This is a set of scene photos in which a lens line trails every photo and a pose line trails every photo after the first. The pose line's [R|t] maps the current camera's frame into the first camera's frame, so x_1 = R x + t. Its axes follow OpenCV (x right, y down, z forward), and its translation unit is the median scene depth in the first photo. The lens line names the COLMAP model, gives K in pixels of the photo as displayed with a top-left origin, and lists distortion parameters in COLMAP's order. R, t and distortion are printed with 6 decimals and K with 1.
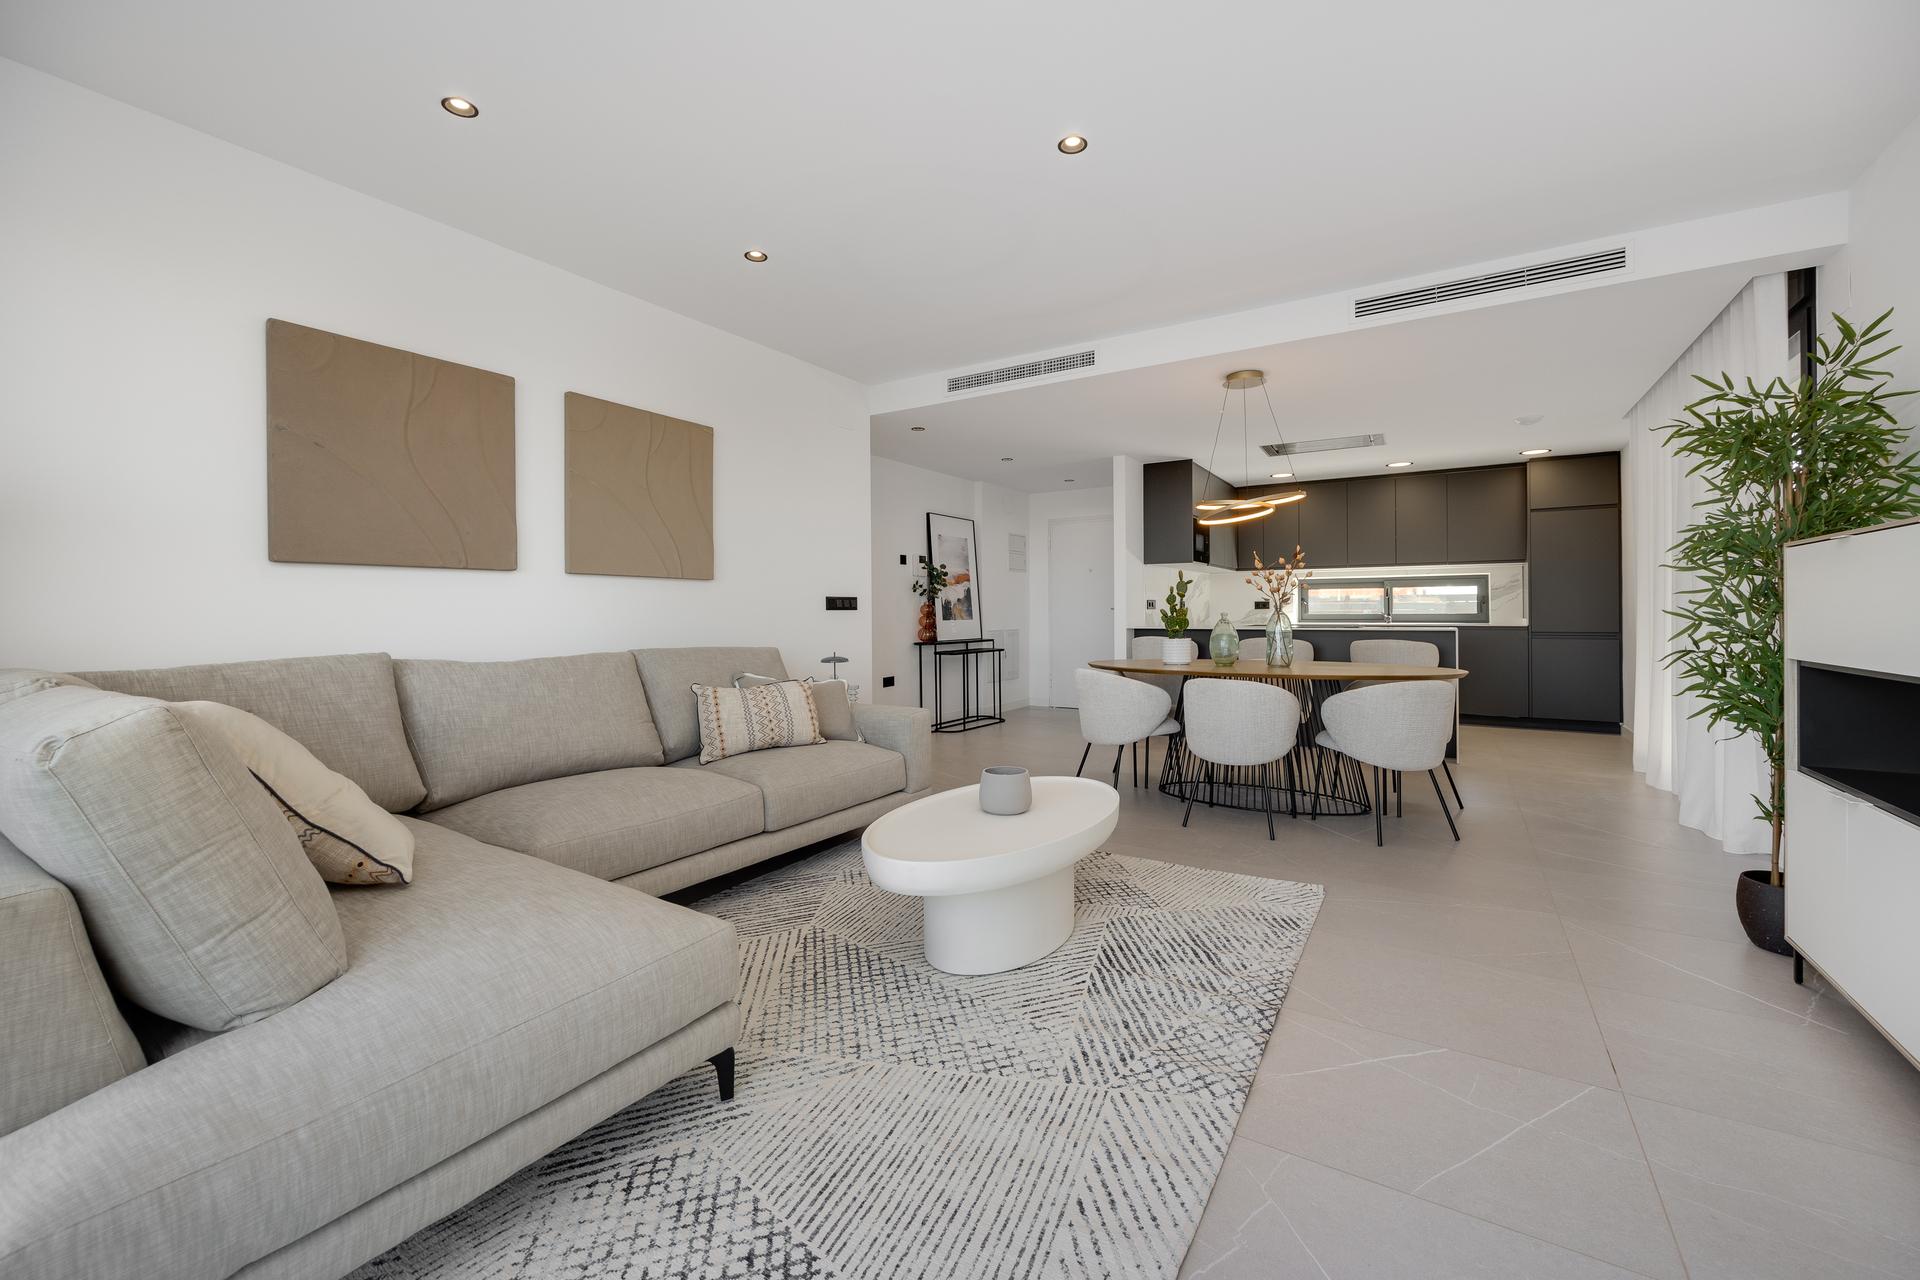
lens RADIAL K [[776.6, 0, 952.8], [0, 776.6, 609.6], [0, 0, 1]] dist [-0.000279, 0.000003]
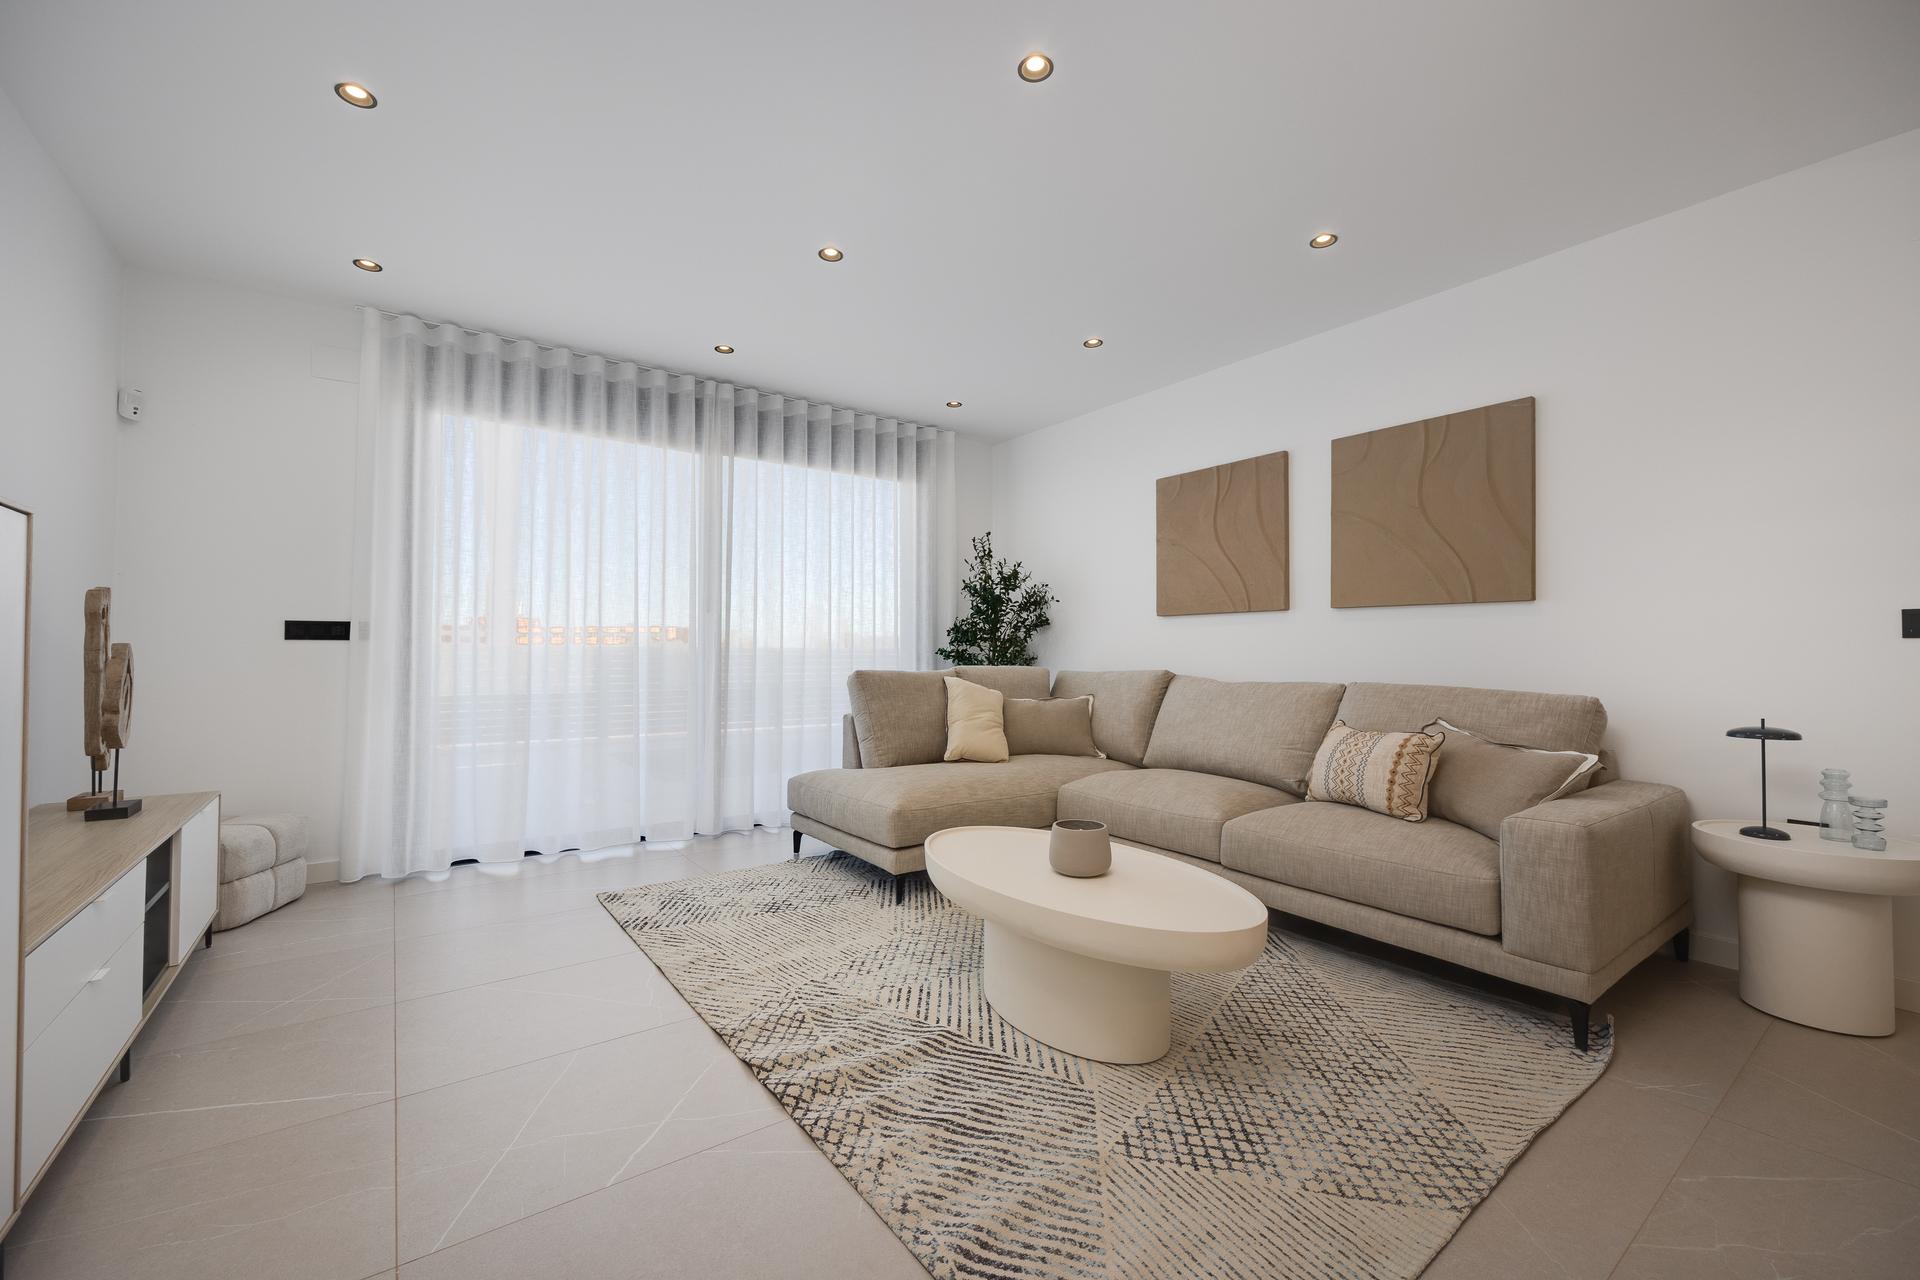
lens RADIAL K [[770.0, 0, 960.0], [0, 770.0, 640.0], [0, 0, 1]] dist [-0.003417, -0.000558]
pose [[-0.354984, -0.011703, -0.934799, 0.802631], [-0.001810, 0.999928, -0.011832, 0.012609], [0.934871, -0.002508, -0.354980, 1.039625]]
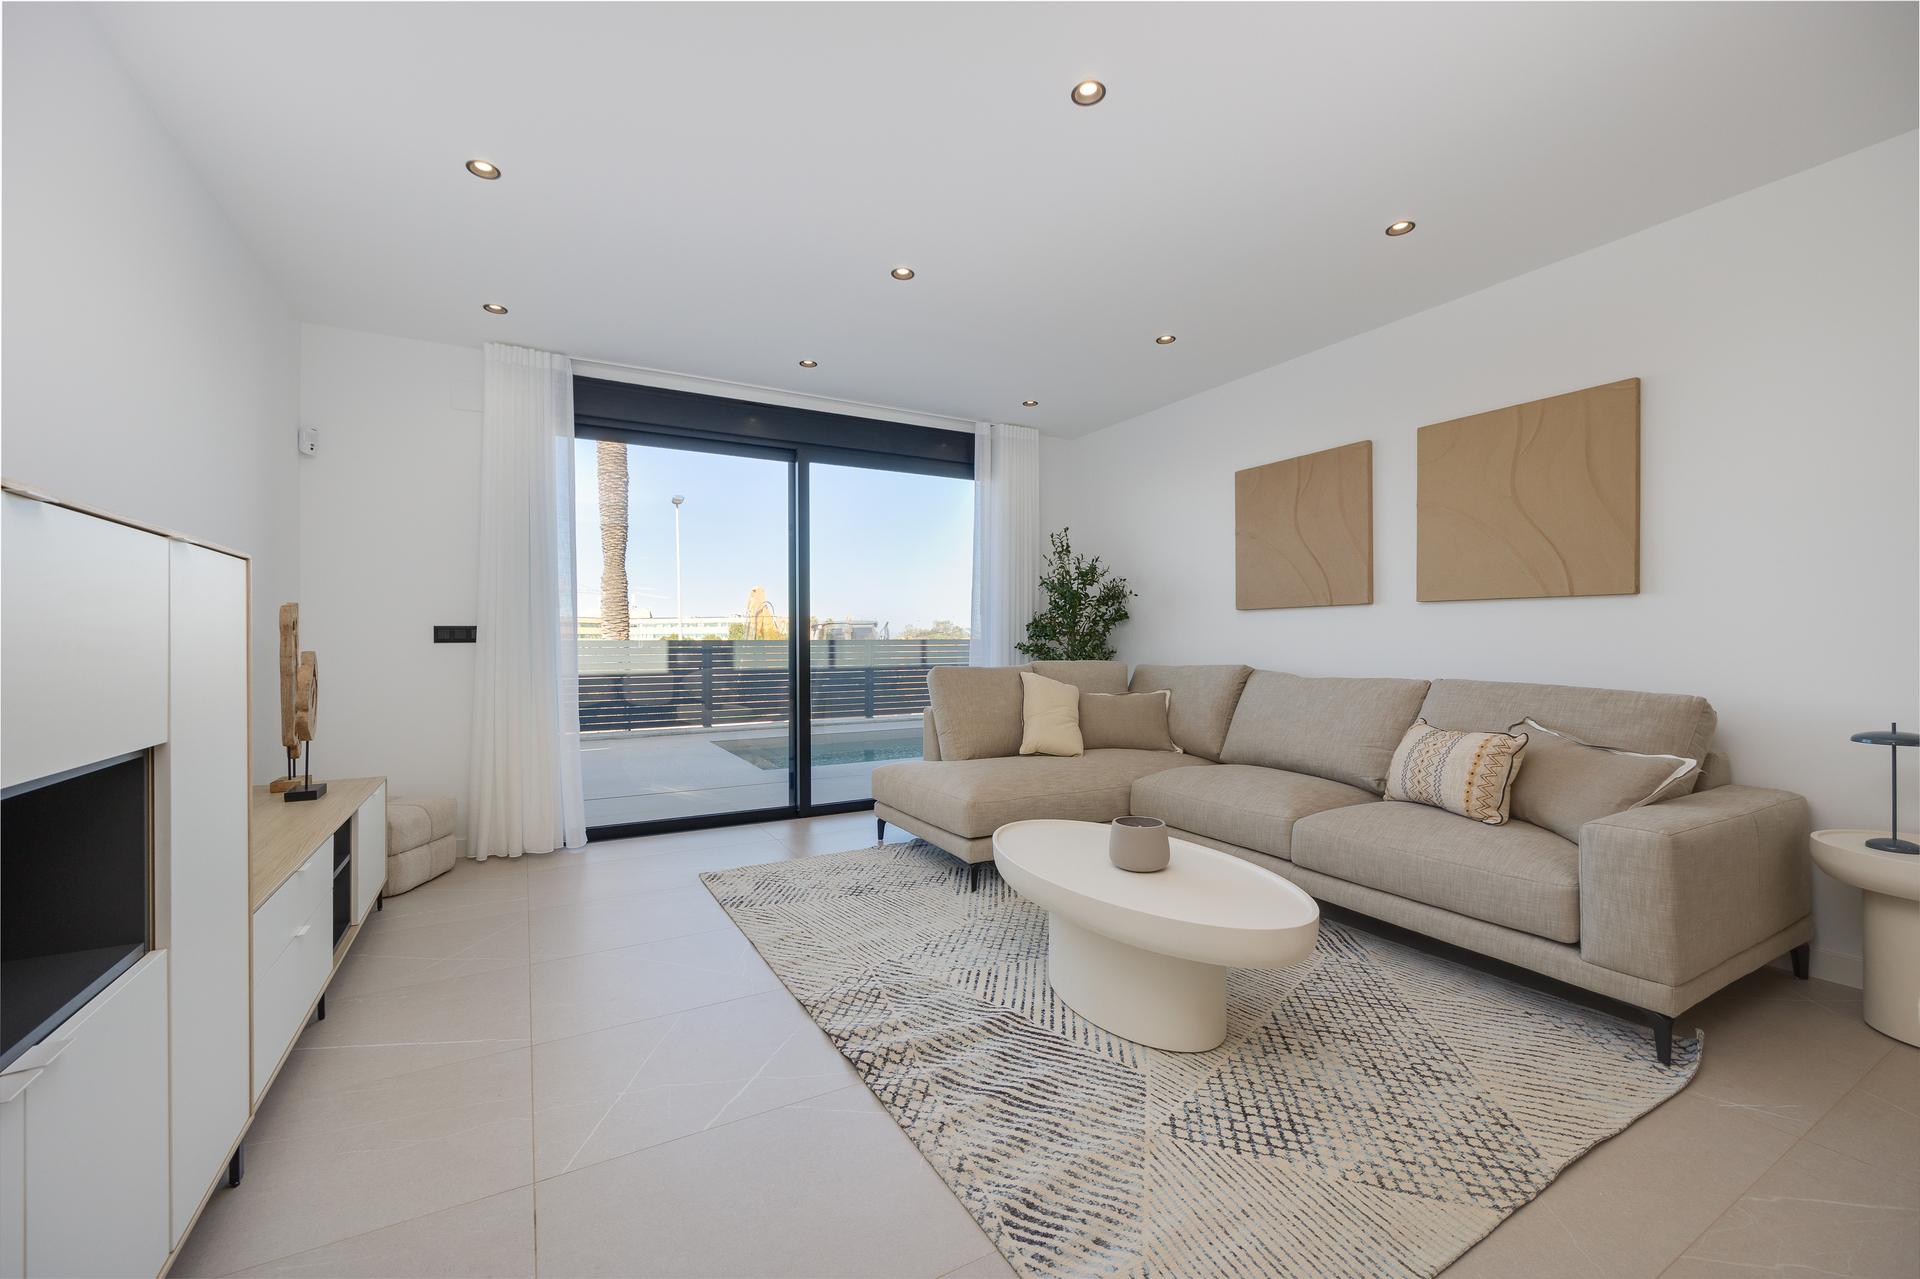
lens RADIAL K [[770.0, 0, 960.0], [0, 770.0, 639.5], [0, 0, 1]] dist [-0.003417, -0.000558]
pose [[-0.463310, 0.005742, -0.886178, 0.830039], [0.005959, 0.999977, 0.003364, -0.004169], [0.886176, -0.003722, -0.463333, 1.083026]]
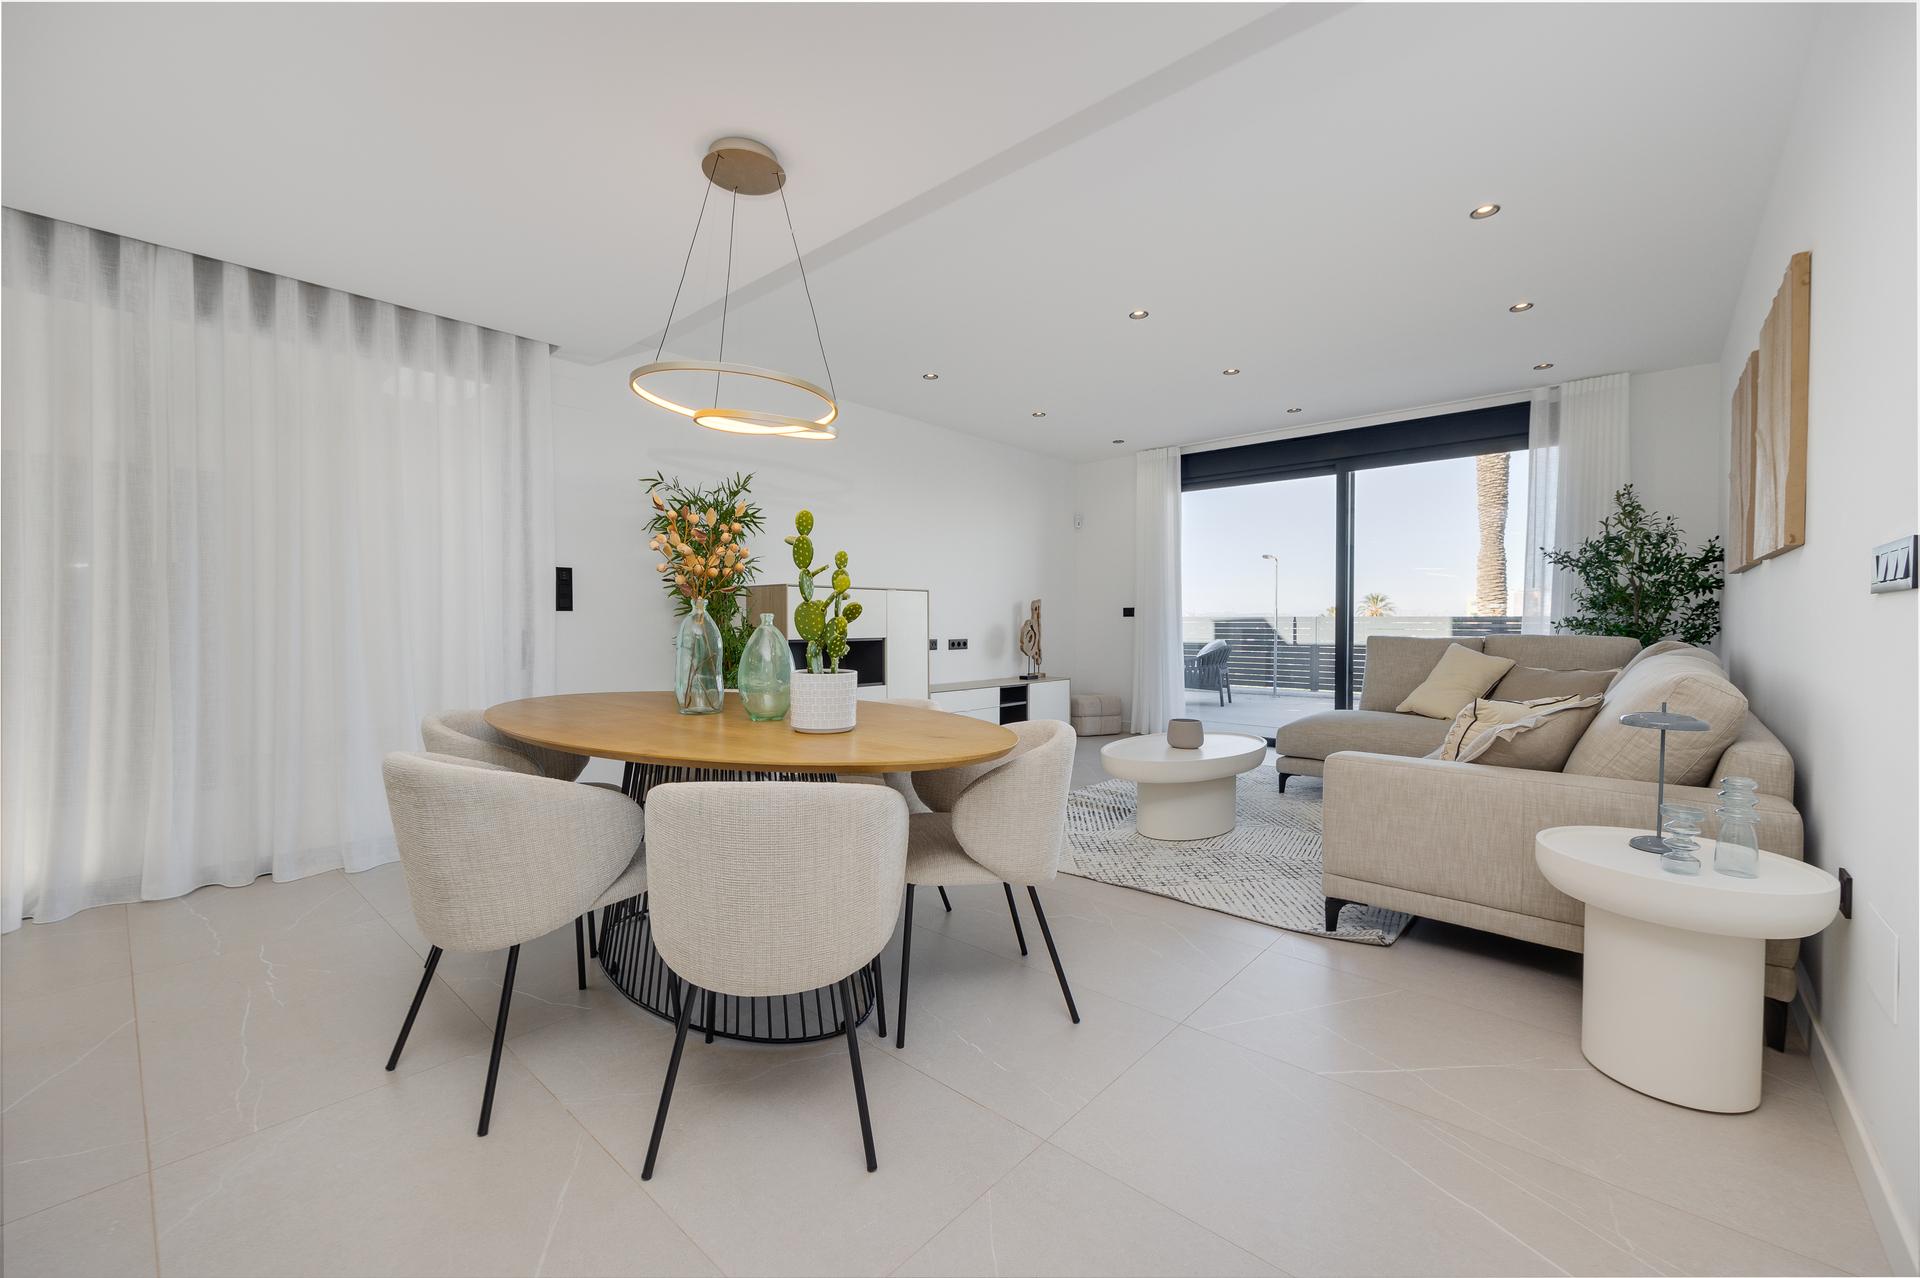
lens RADIAL K [[791.5, 0, 951.7], [0, 791.5, 642.1], [0, 0, 1]] dist [0.000262, -0.000167]
pose [[-0.987045, 0.001452, 0.160439, 0.235248], [0.005660, 0.999652, 0.025779, 0.013437], [-0.160345, 0.026353, -0.986709, 2.269079]]
